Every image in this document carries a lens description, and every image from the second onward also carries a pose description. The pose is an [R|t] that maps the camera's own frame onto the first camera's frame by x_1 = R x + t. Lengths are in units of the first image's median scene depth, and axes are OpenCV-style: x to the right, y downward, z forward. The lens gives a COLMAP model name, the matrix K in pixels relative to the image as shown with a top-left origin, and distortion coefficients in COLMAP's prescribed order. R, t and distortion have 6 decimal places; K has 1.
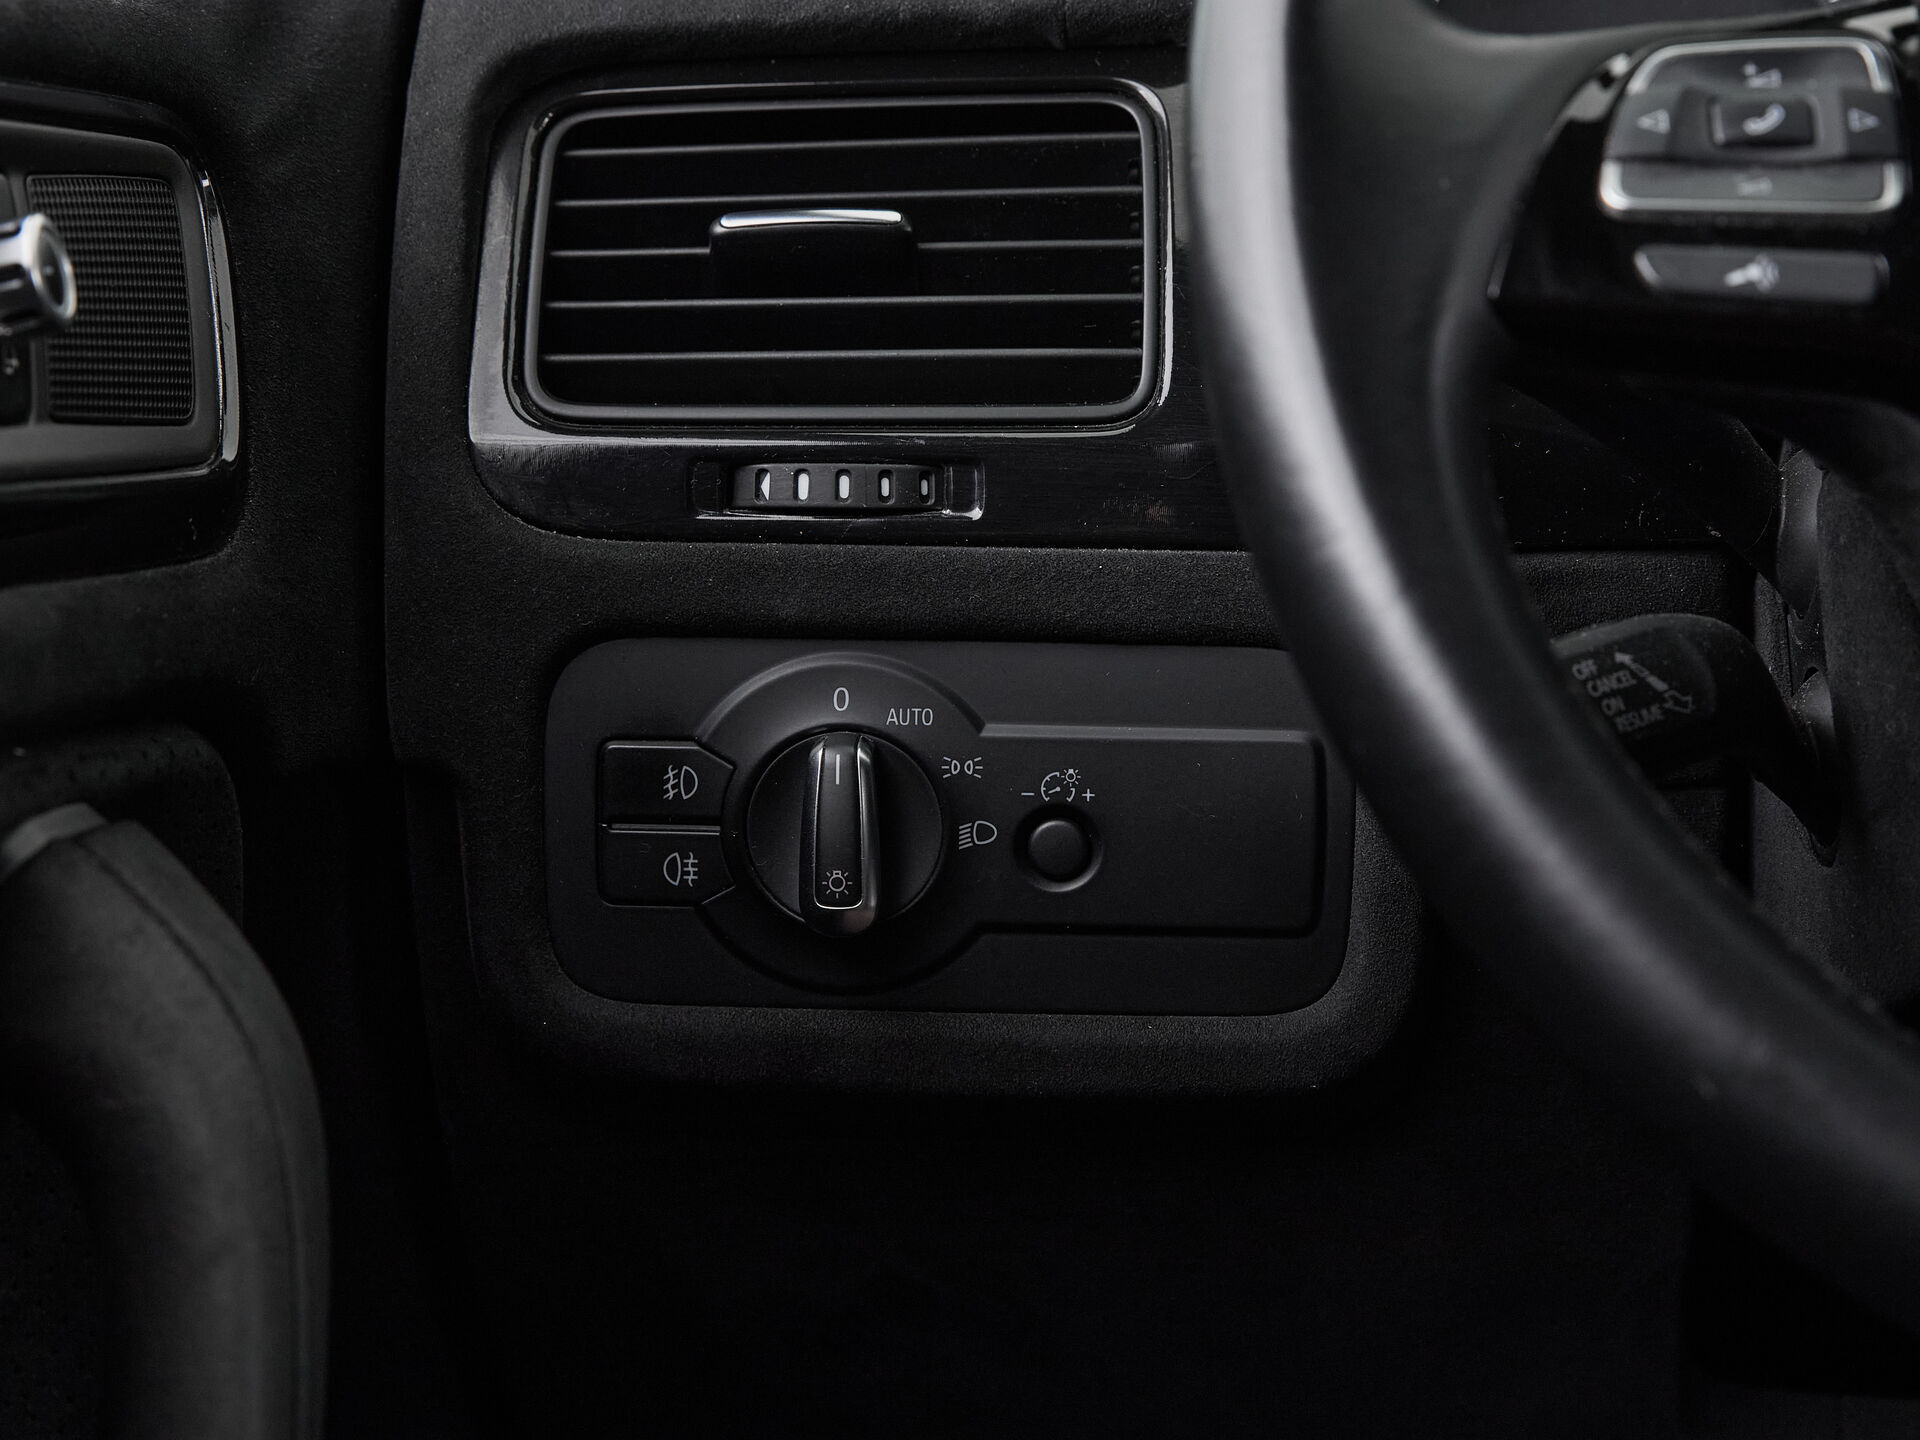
lens RADIAL K [[3863.8, 0, 963.3], [0, 3863.8, 719.9], [0, 0, 1]] dist [-0.025796, 0.000000]
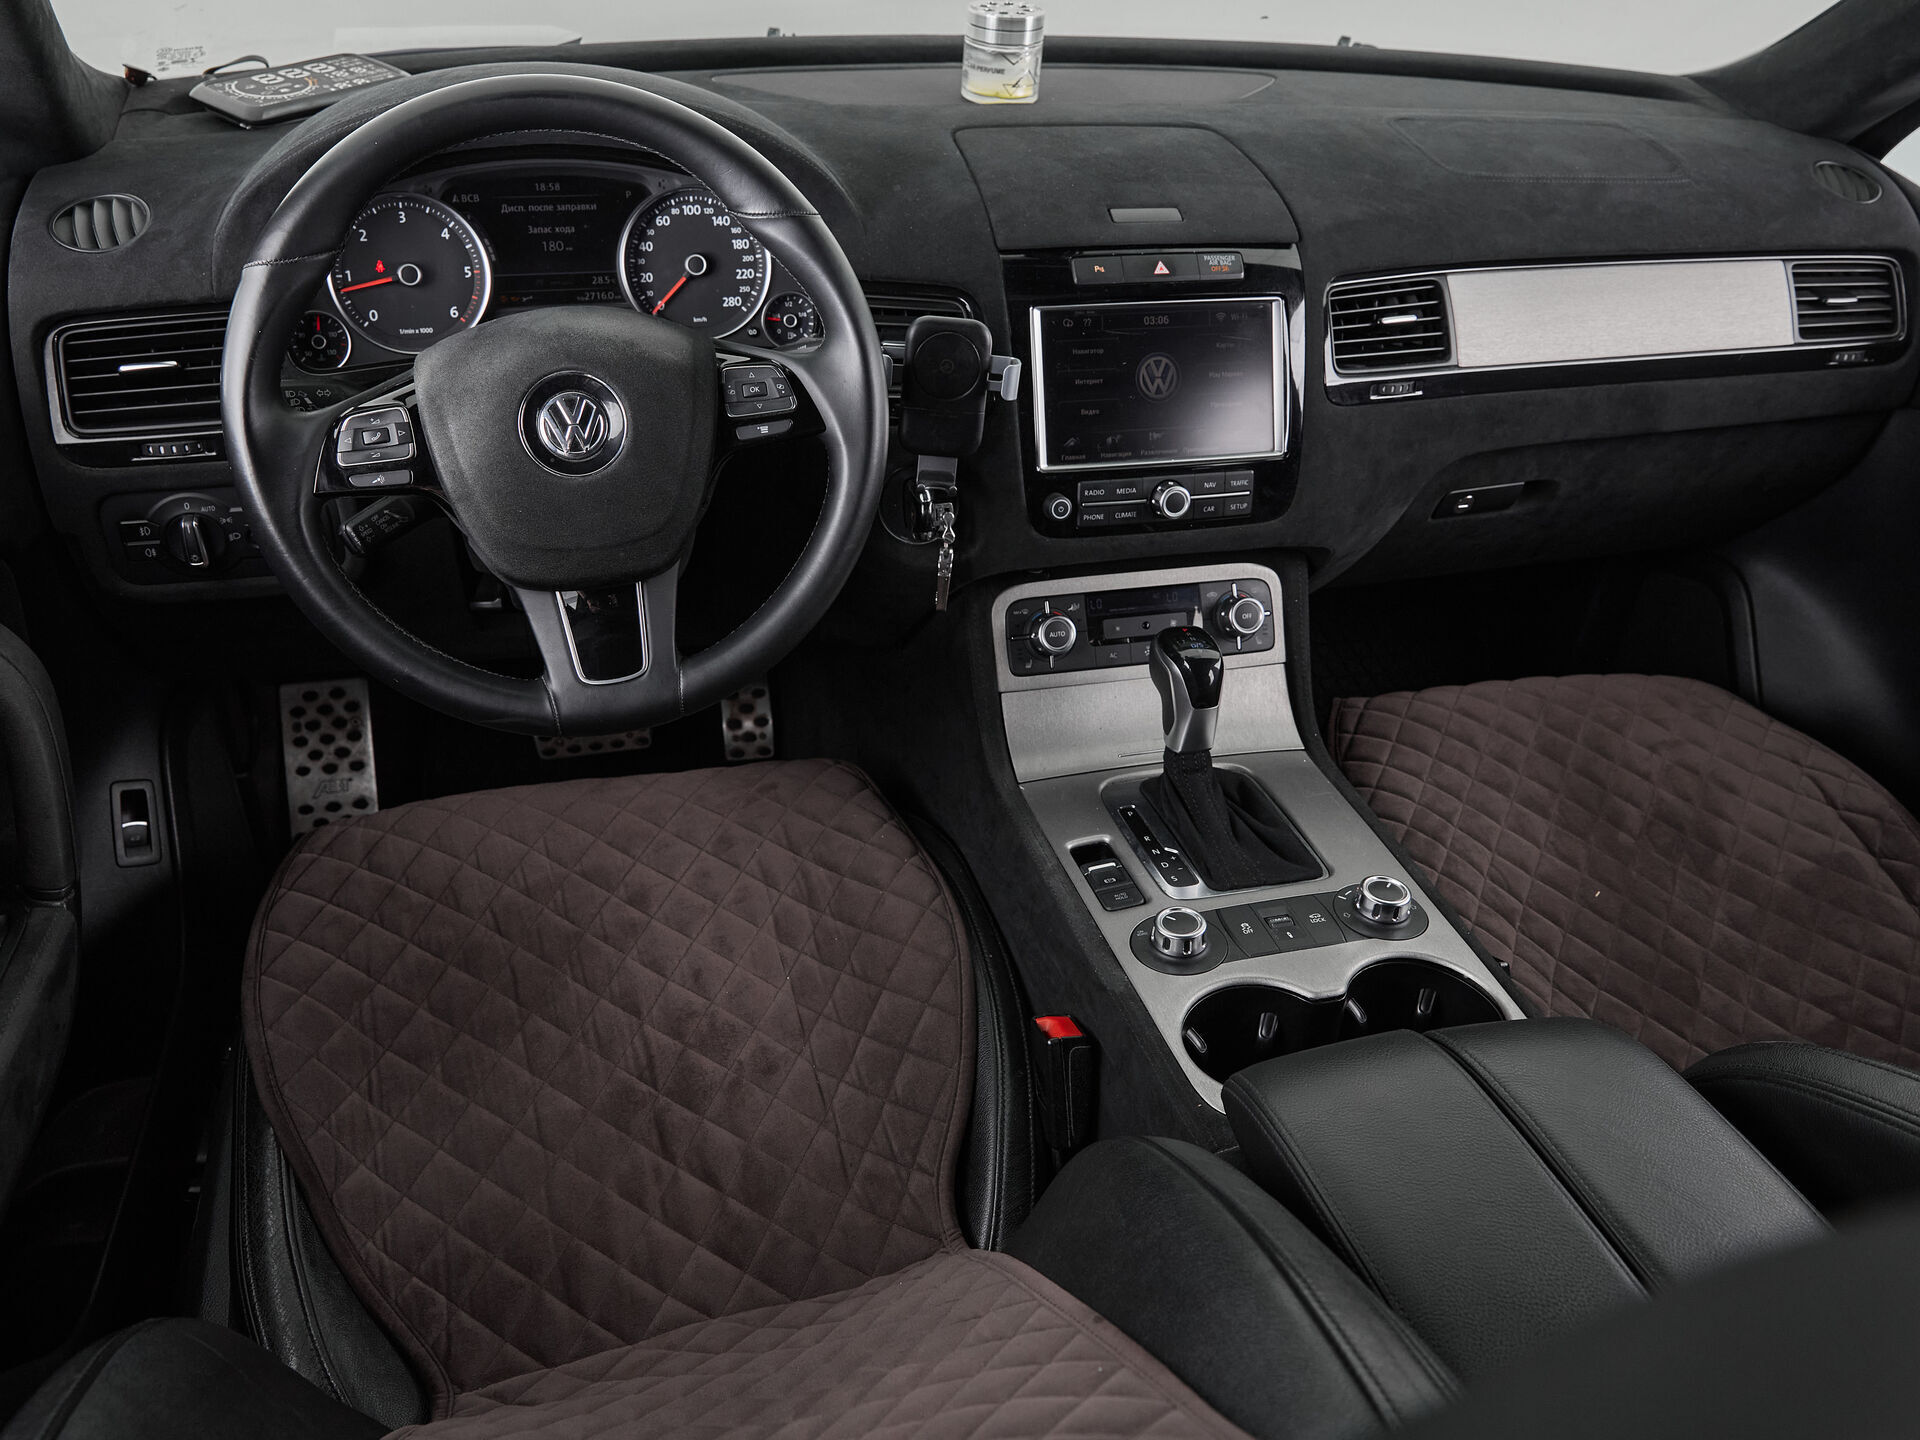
lens RADIAL K [[1442.3, 0, 942.6], [0, 1442.3, 722.7], [0, 0, 1]] dist [-0.030323, 0.009427]
pose [[0.944247, -0.148461, 0.293865, 0.215991], [0.006616, 0.900938, 0.433897, -0.403413], [-0.329171, -0.407761, 0.851691, -0.474321]]
